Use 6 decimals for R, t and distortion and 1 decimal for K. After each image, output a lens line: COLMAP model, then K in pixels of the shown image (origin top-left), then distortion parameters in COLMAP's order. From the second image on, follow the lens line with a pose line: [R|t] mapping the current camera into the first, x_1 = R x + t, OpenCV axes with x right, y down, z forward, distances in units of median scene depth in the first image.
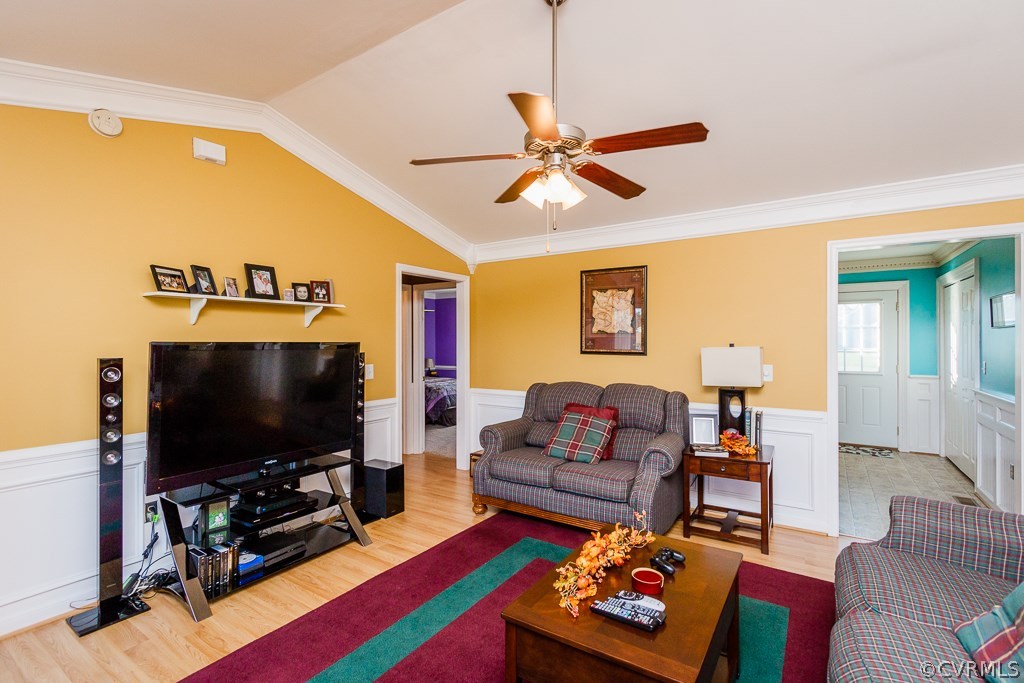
lens RADIAL K [[474.3, 0, 509.3], [0, 474.3, 339.4], [0, 0, 1]] dist [0.003001, 0.000519]
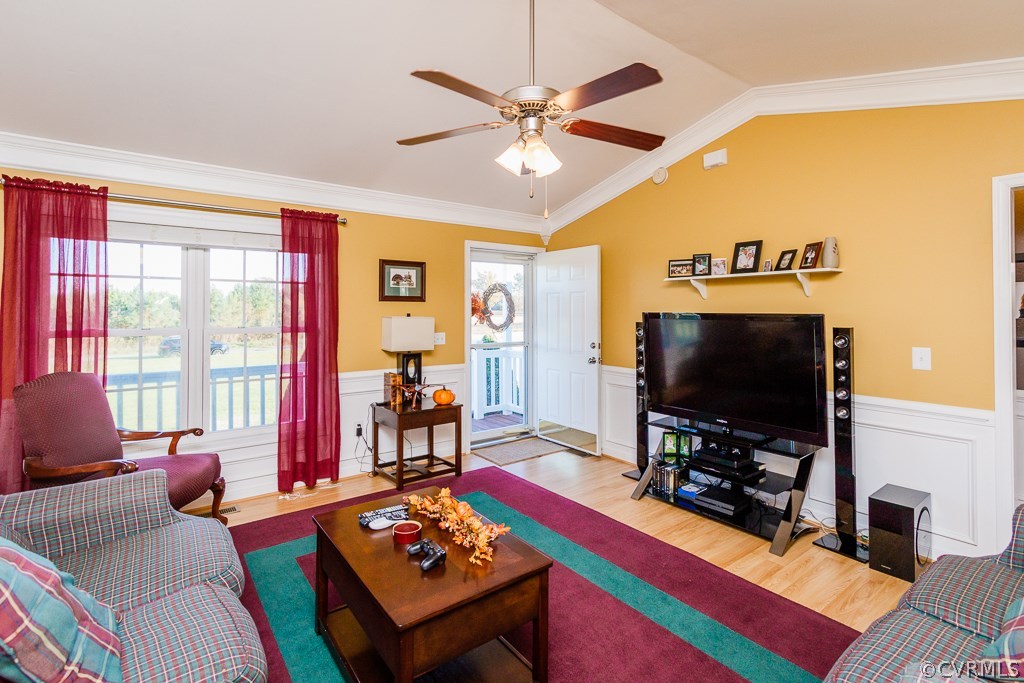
lens RADIAL K [[474.6, 0, 507.2], [0, 474.6, 308.1], [0, 0, 1]] dist [-0.000579, -0.000258]
pose [[-0.334941, -0.007719, -0.942207, 0.666070], [0.000200, 0.999966, -0.008263, 0.002796], [0.942239, -0.002956, -0.334928, 0.841414]]
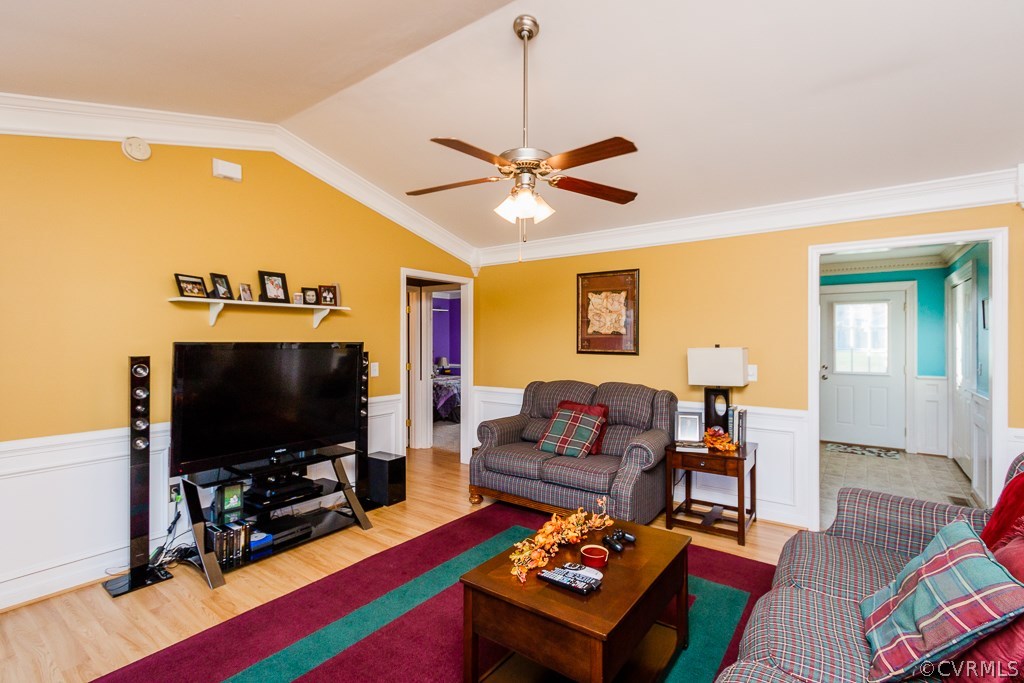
lens RADIAL K [[477.7, 0, 510.4], [0, 477.7, 337.7], [0, 0, 1]] dist [0.002098, 0.000153]
pose [[0.998901, 0.002445, -0.046813, 0.077785], [-0.002460, 0.999997, -0.000260, -0.005245], [0.046812, 0.000375, 0.998904, -0.078994]]
